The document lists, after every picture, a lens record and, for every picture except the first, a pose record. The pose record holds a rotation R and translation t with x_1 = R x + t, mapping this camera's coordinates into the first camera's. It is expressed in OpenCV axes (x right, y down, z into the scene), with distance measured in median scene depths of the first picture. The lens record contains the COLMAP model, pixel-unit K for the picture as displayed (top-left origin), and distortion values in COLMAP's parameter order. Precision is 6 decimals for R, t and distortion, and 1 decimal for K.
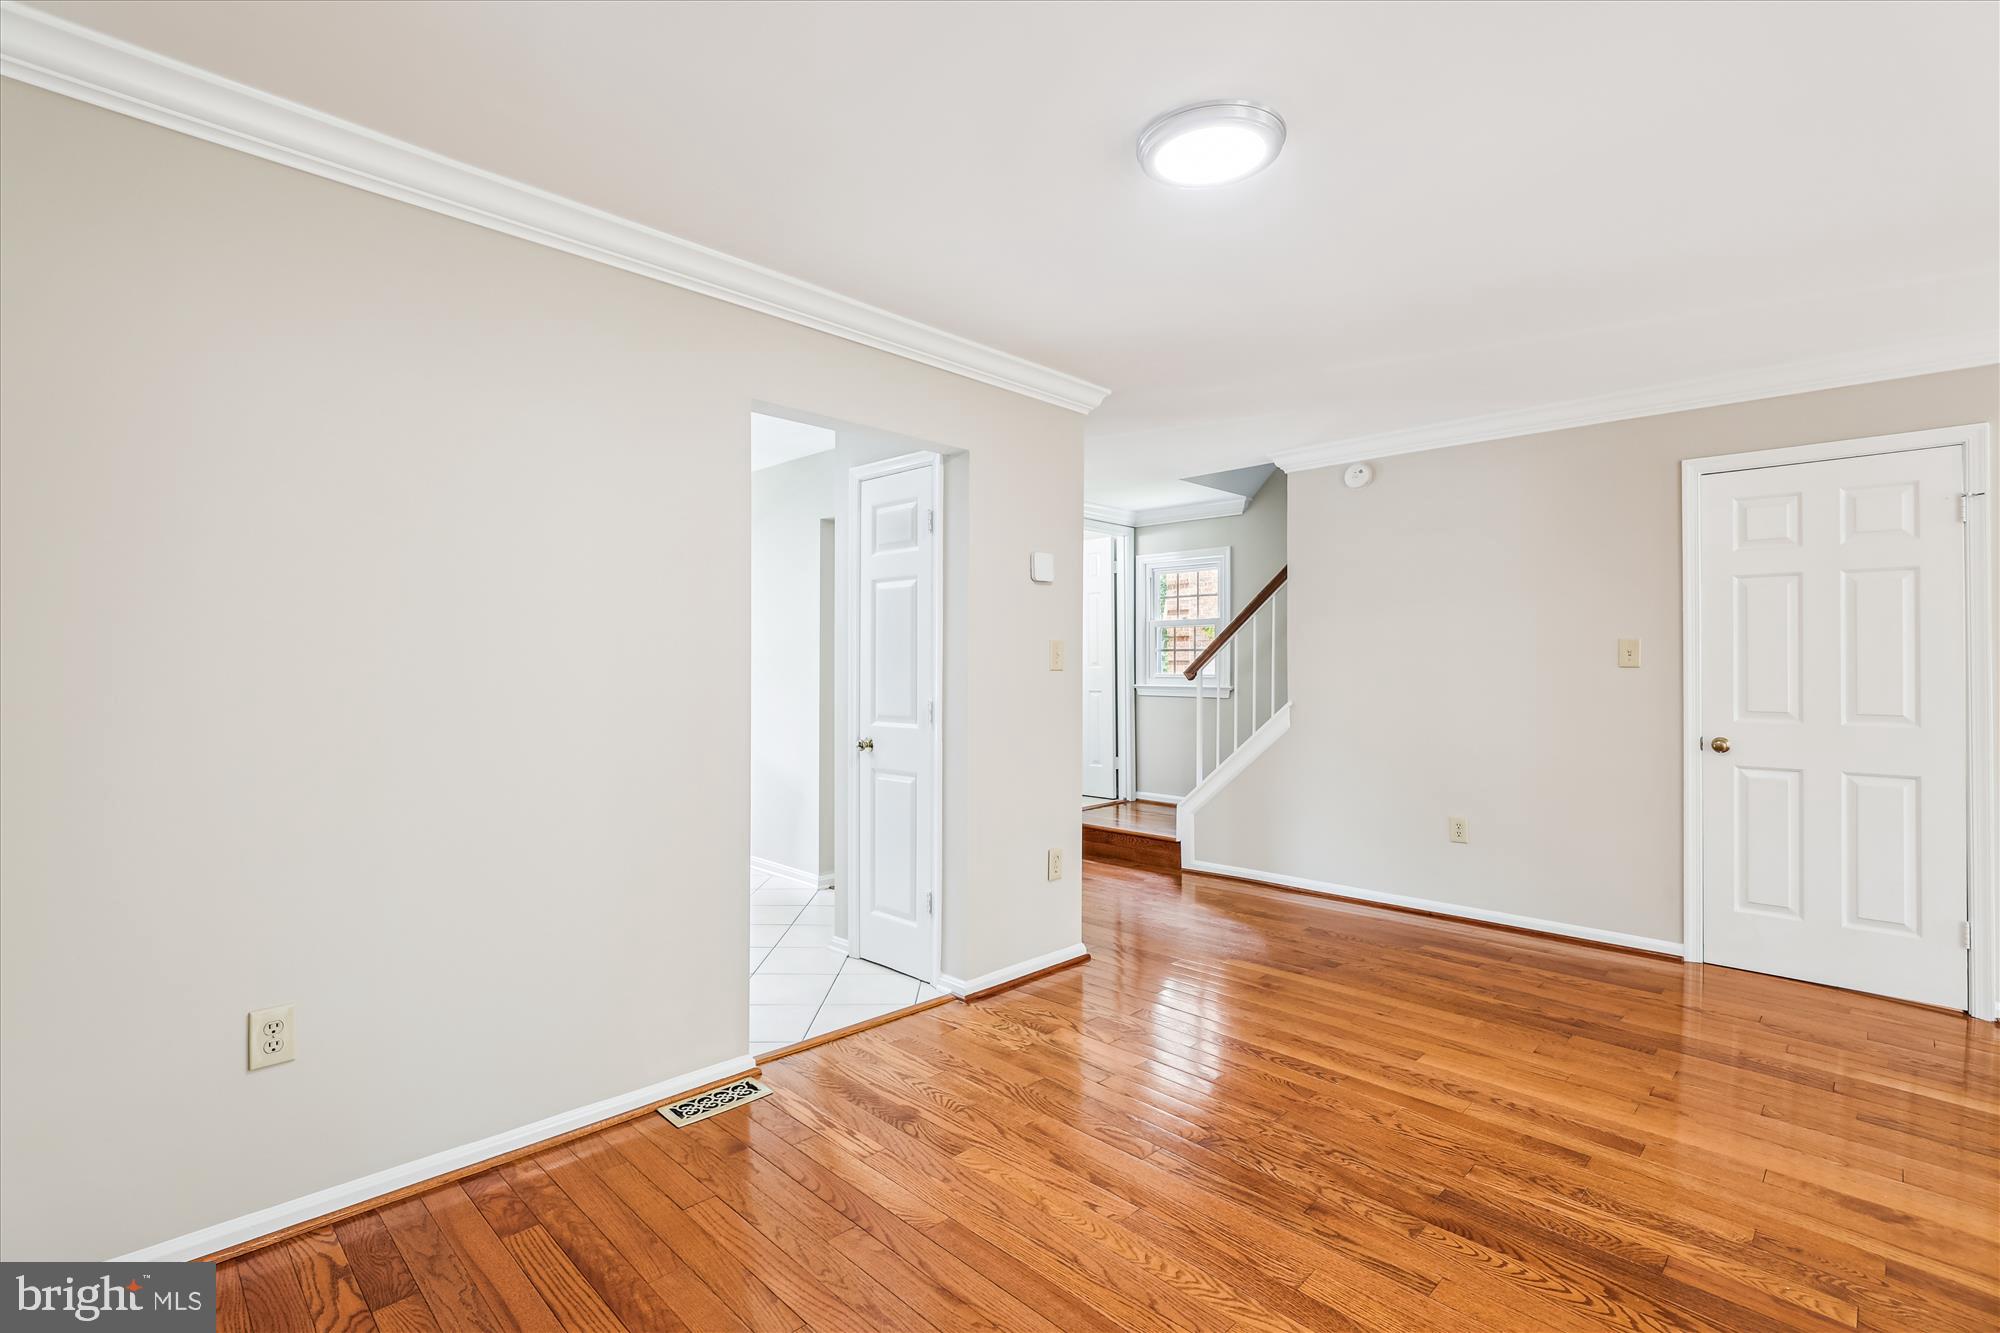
lens RADIAL K [[926.0, 0, 1001.7], [0, 926.0, 659.7], [0, 0, 1]] dist [-0.008371, 0.001904]
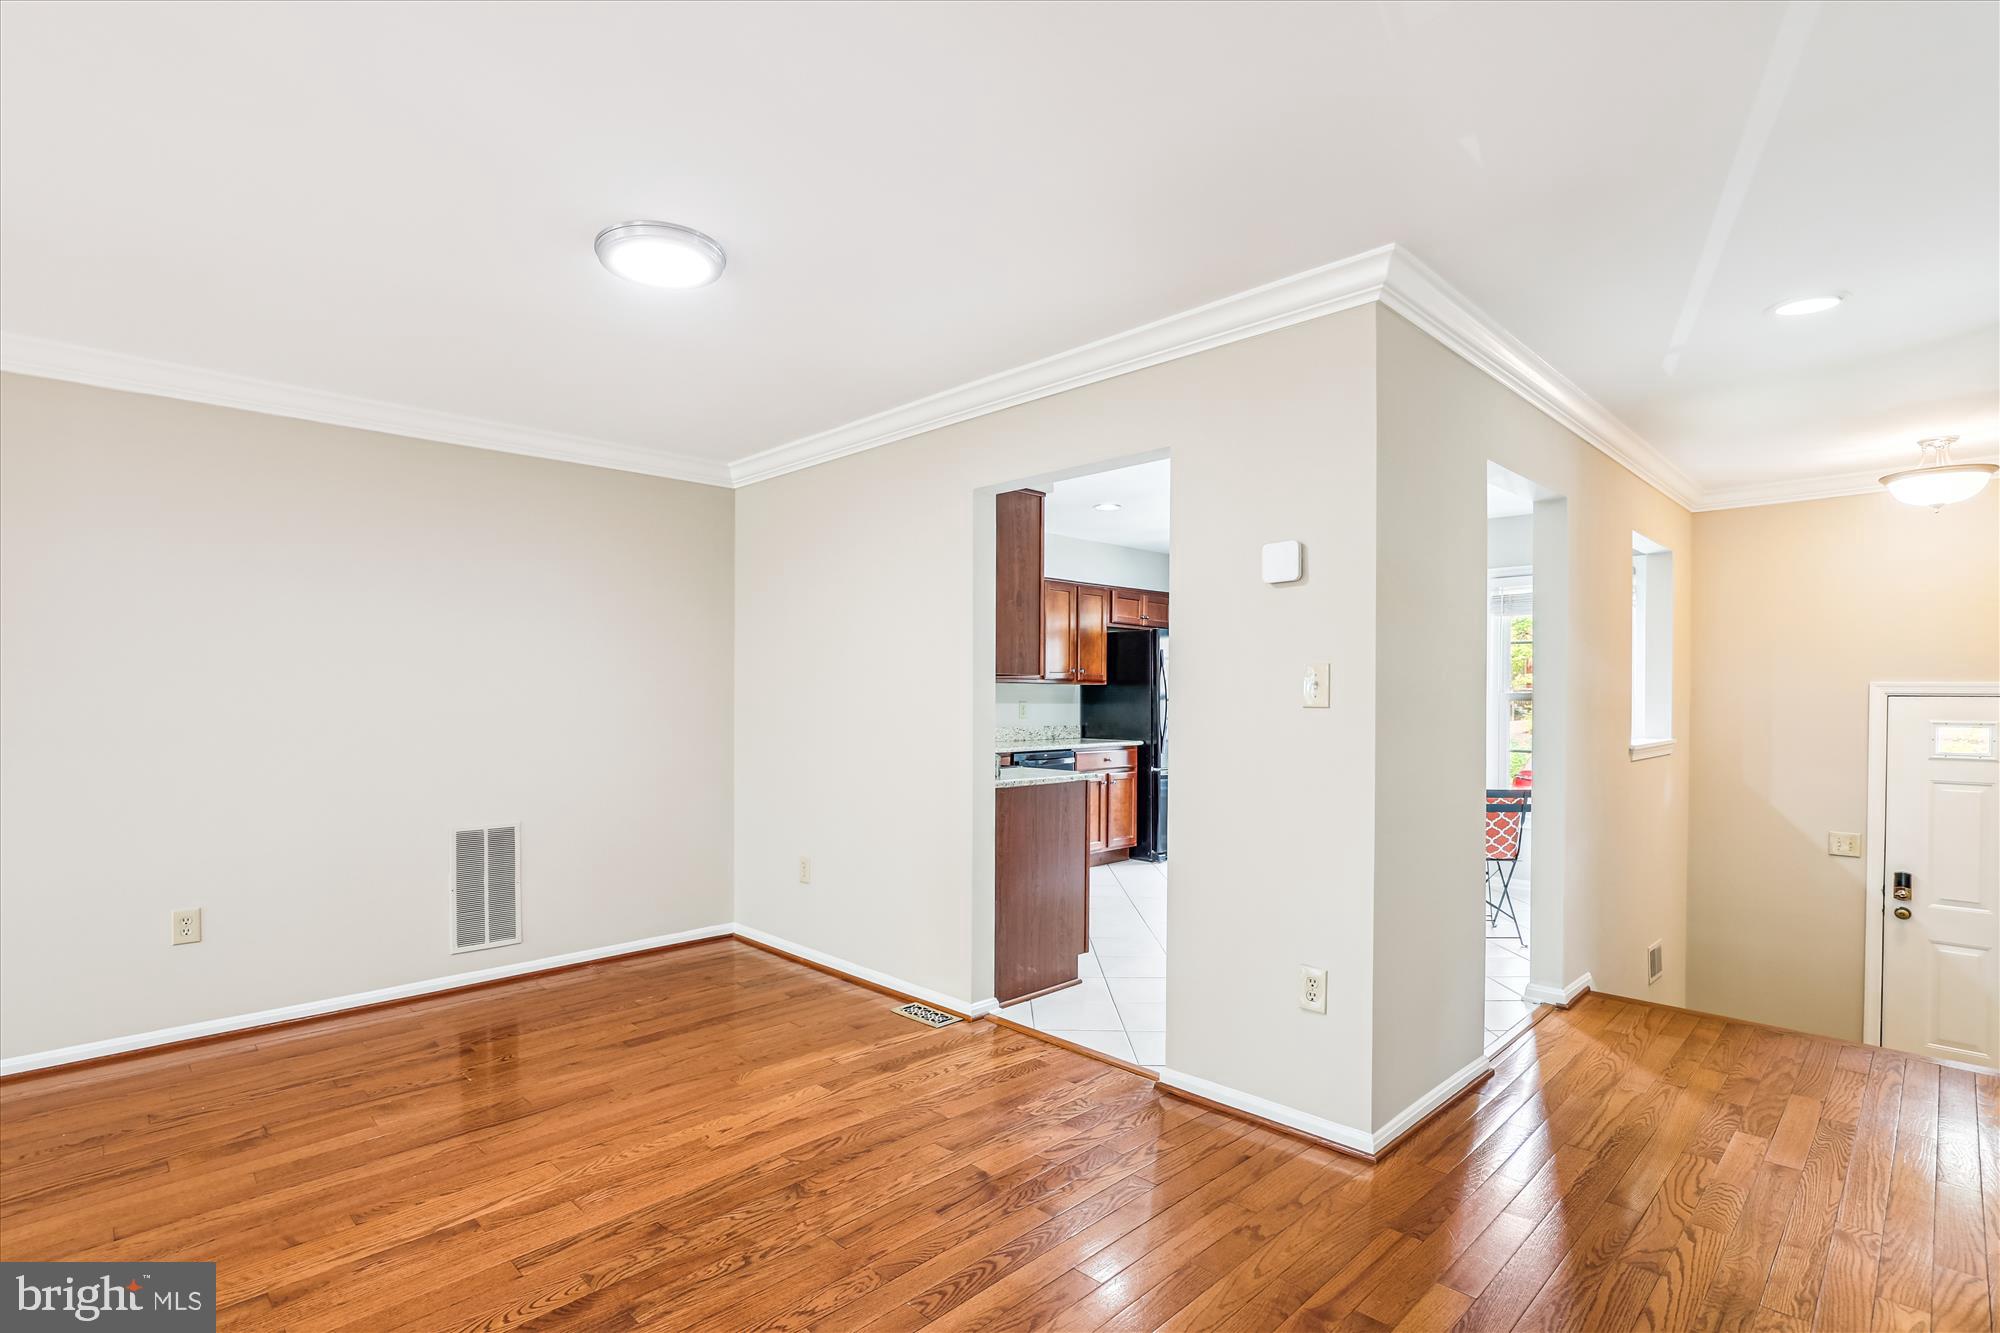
lens RADIAL K [[951.3, 0, 981.5], [0, 951.3, 729.4], [0, 0, 1]] dist [-0.017364, 0.002325]
pose [[-0.019845, 0.028580, -0.999395, 0.826892], [0.008226, 0.999562, 0.028421, 0.008068], [0.999769, -0.007657, -0.020071, 0.837991]]
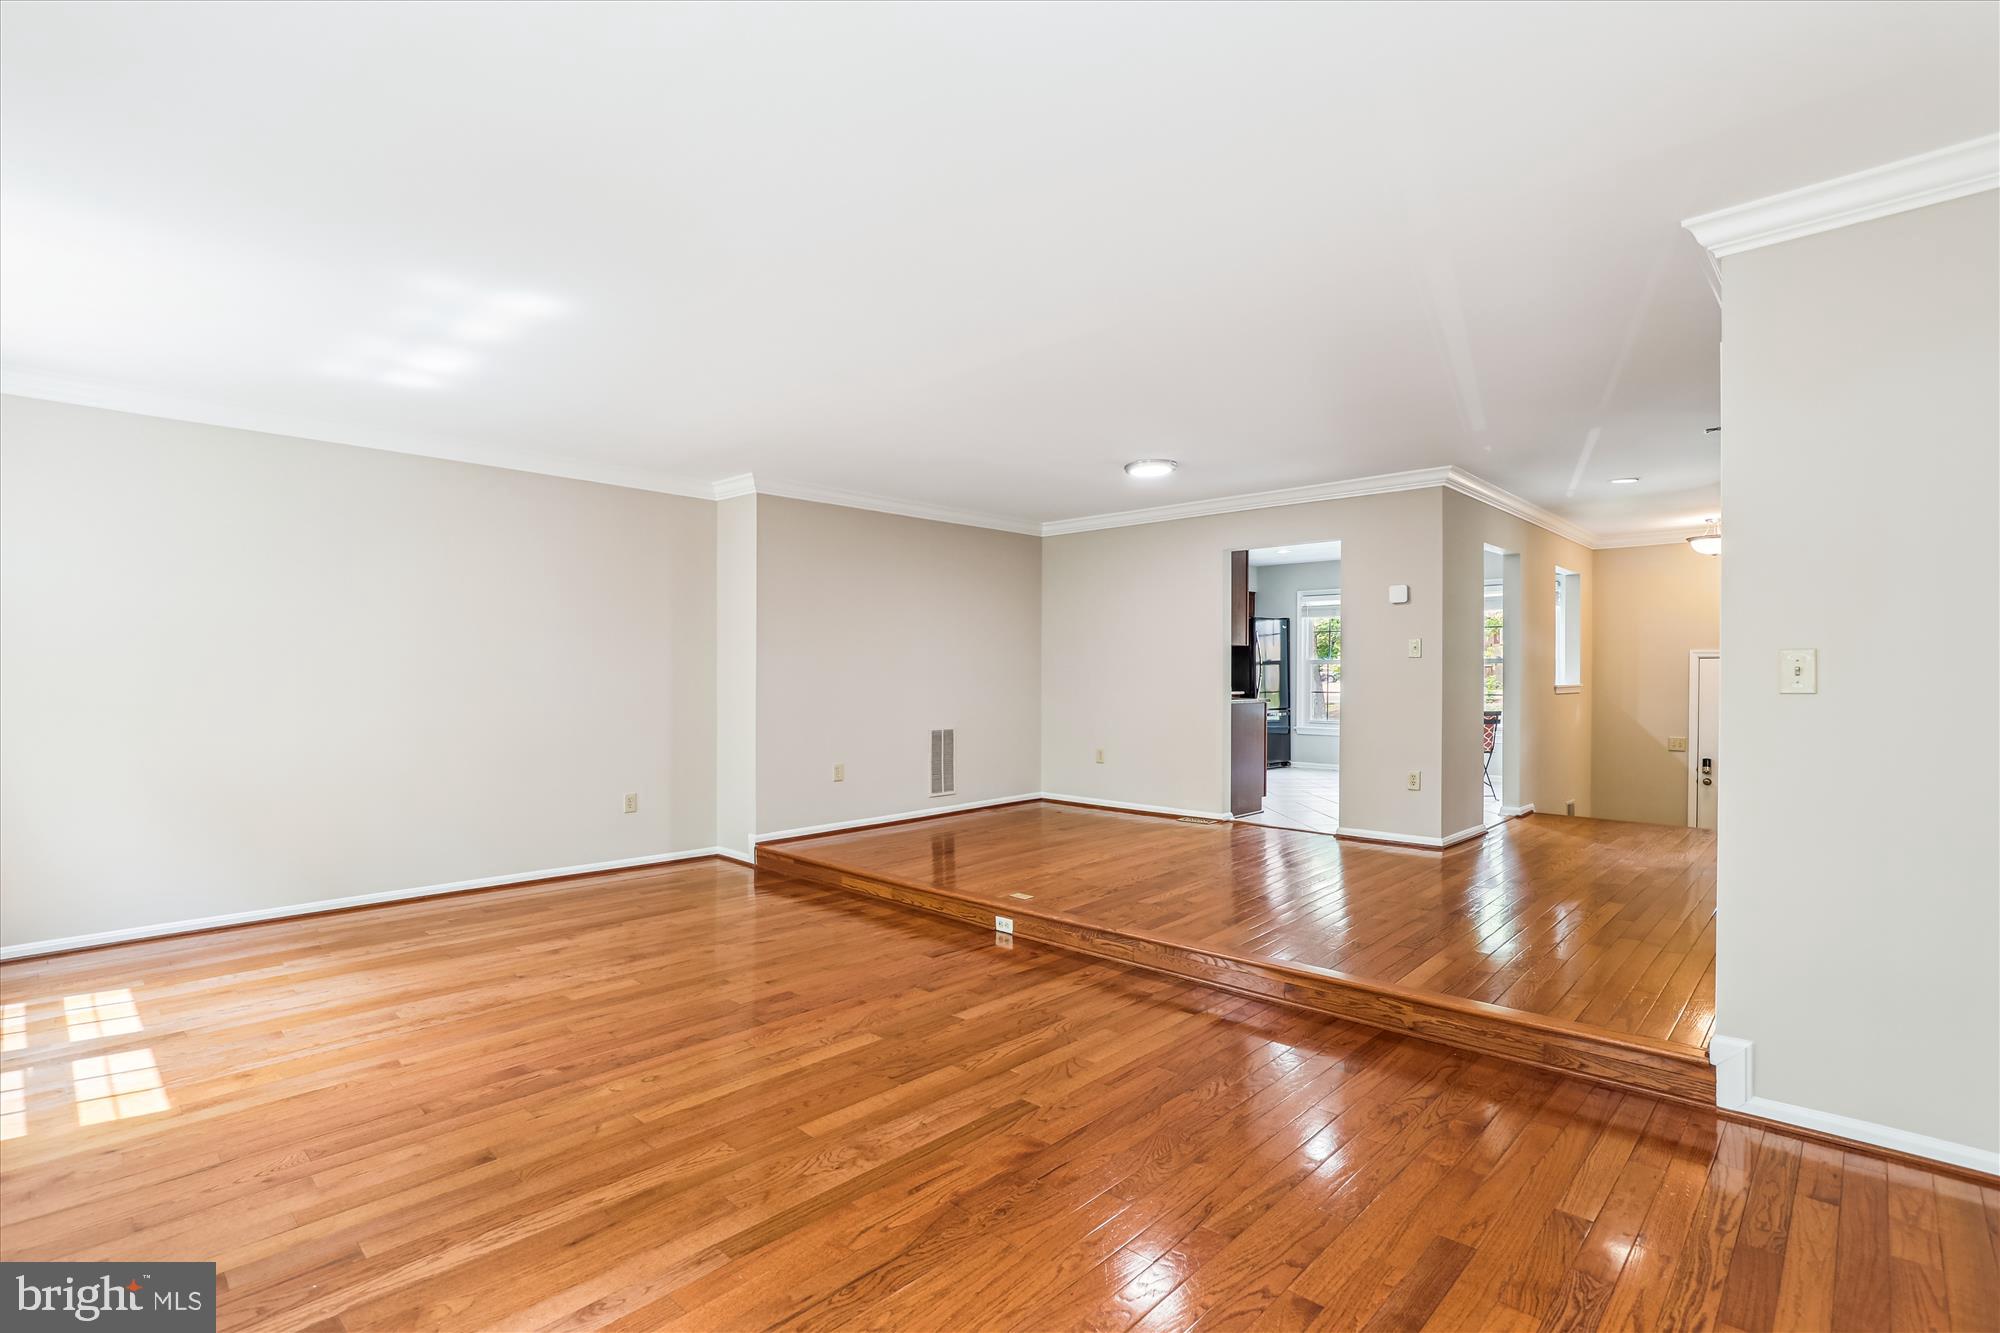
lens RADIAL K [[926.0, 0, 1007.0], [0, 926.0, 709.4], [0, 0, 1]] dist [-0.008371, 0.001904]
pose [[0.029829, 0.031054, -0.999072, 1.759636], [0.009846, 0.999460, 0.031360, 0.049593], [0.999507, -0.010772, 0.029507, 0.279981]]
